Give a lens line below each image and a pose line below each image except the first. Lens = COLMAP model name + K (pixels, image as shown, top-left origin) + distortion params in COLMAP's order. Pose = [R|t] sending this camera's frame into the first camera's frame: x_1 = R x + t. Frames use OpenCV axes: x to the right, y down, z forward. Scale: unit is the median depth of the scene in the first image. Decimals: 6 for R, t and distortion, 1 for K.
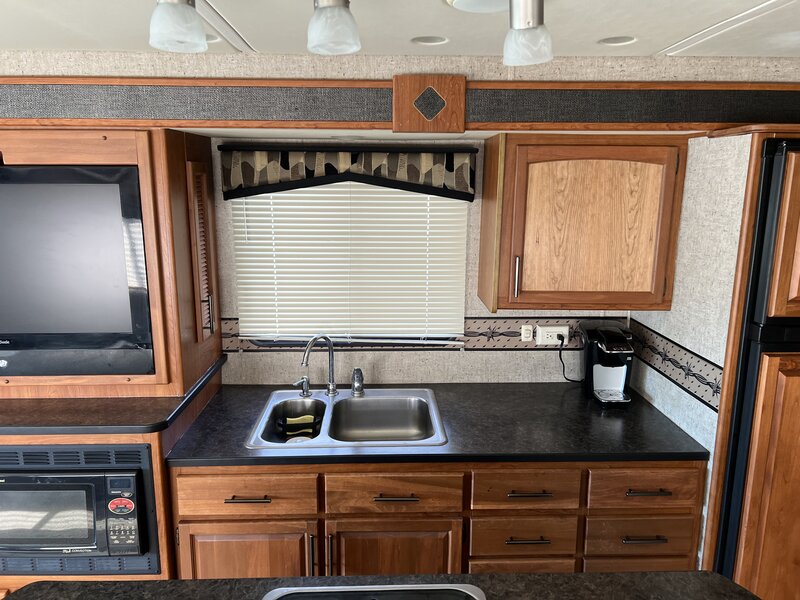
lens RADIAL K [[600.7, 0, 396.3], [0, 600.7, 300.1], [0, 0, 1]] dist [0.049151, -0.058936]
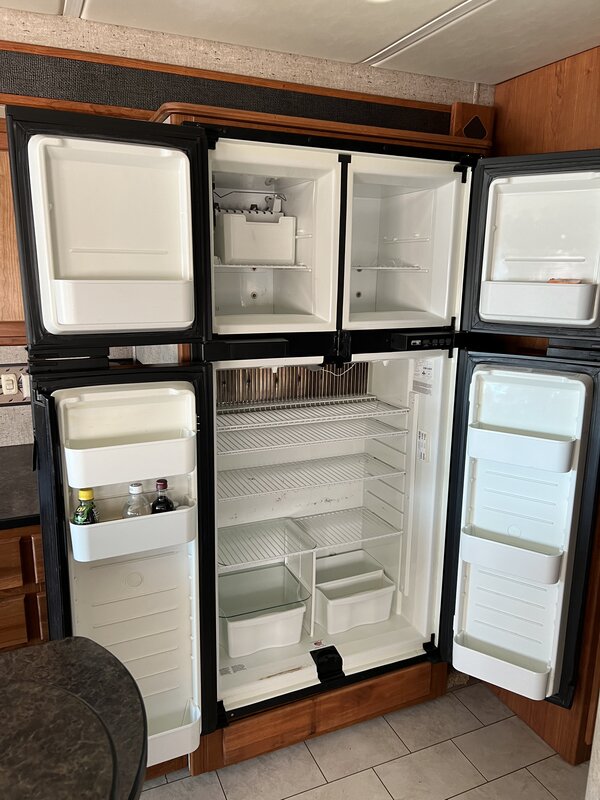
lens RADIAL K [[600.7, 0, 299.9], [0, 600.7, 403.4], [0, 0, 1]] dist [0.049151, -0.058936]
pose [[0.924134, -0.070390, 0.375529, 0.334515], [0.057871, 0.997331, 0.044527, 0.082595], [-0.377661, -0.019417, 0.925740, 0.112525]]
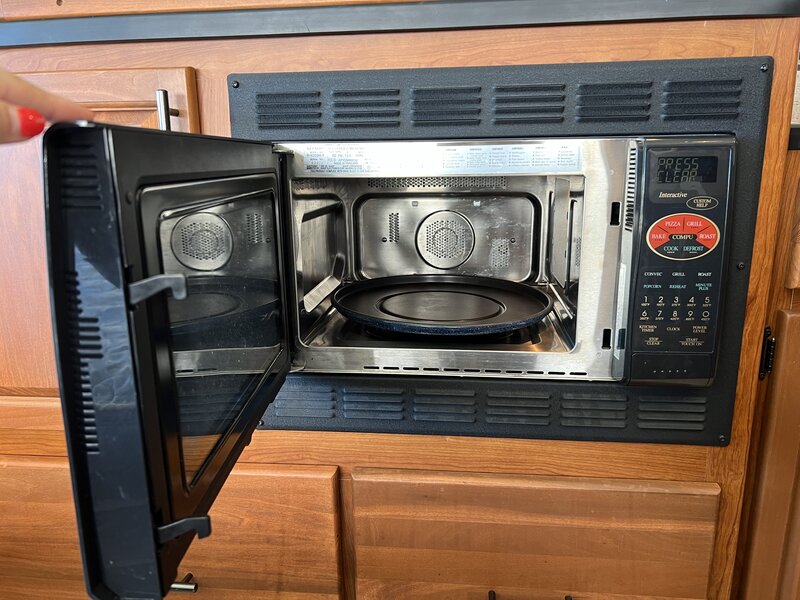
lens RADIAL K [[600.7, 0, 401.7], [0, 600.7, 299.4], [0, 0, 1]] dist [0.049151, -0.058936]
pose [[0.992544, 0.010965, -0.121395, -0.509499], [-0.007039, 0.999440, 0.032725, 0.324744], [0.121686, -0.031627, 0.992065, 0.555507]]
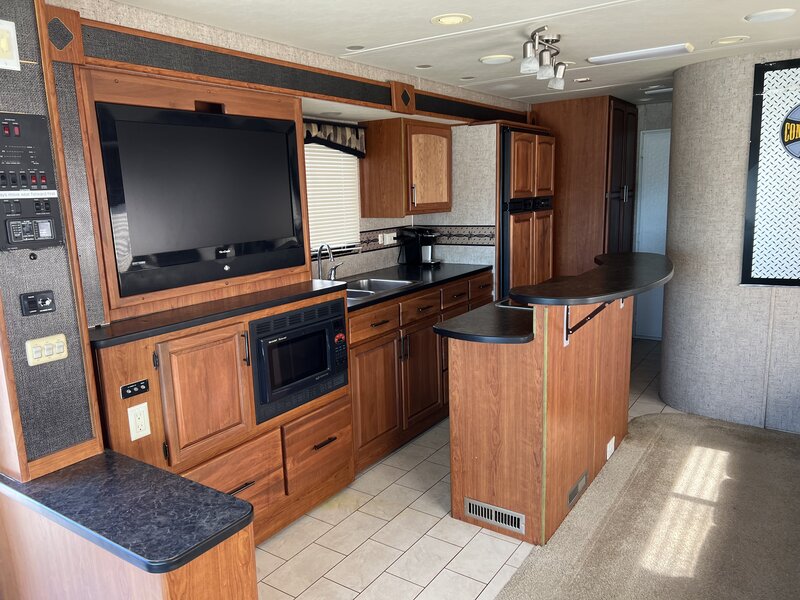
lens RADIAL K [[600.7, 0, 396.6], [0, 600.7, 307.2], [0, 0, 1]] dist [0.049151, -0.058936]
pose [[0.582532, -0.179476, 0.792745, -1.408001], [0.192100, 0.978087, 0.080276, 0.144205], [-0.789781, 0.105523, 0.604244, -0.057417]]
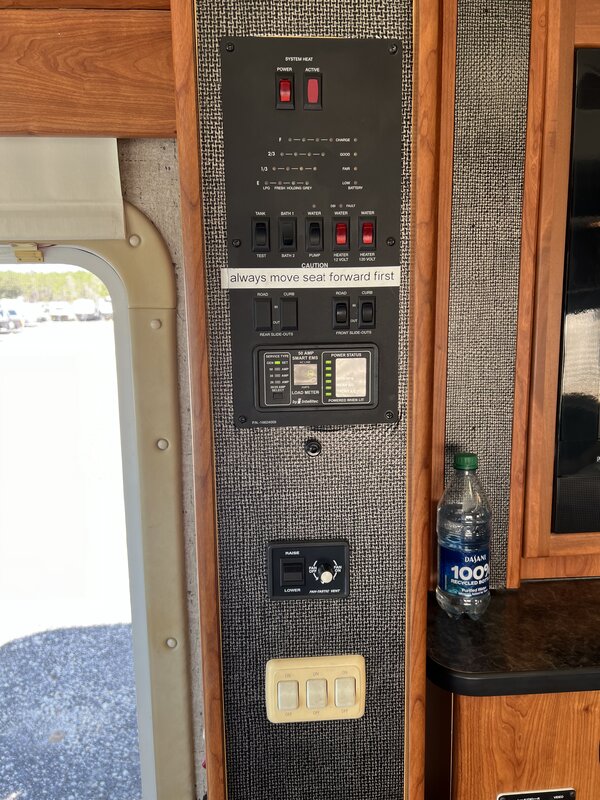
lens RADIAL K [[600.7, 0, 311.4], [0, 600.7, 410.6], [0, 0, 1]] dist [0.049151, -0.058936]
pose [[0.998264, -0.030621, 0.050318, -1.052347], [0.032051, 0.999097, -0.027874, 0.040289], [-0.049419, 0.029438, 0.998344, 0.511331]]
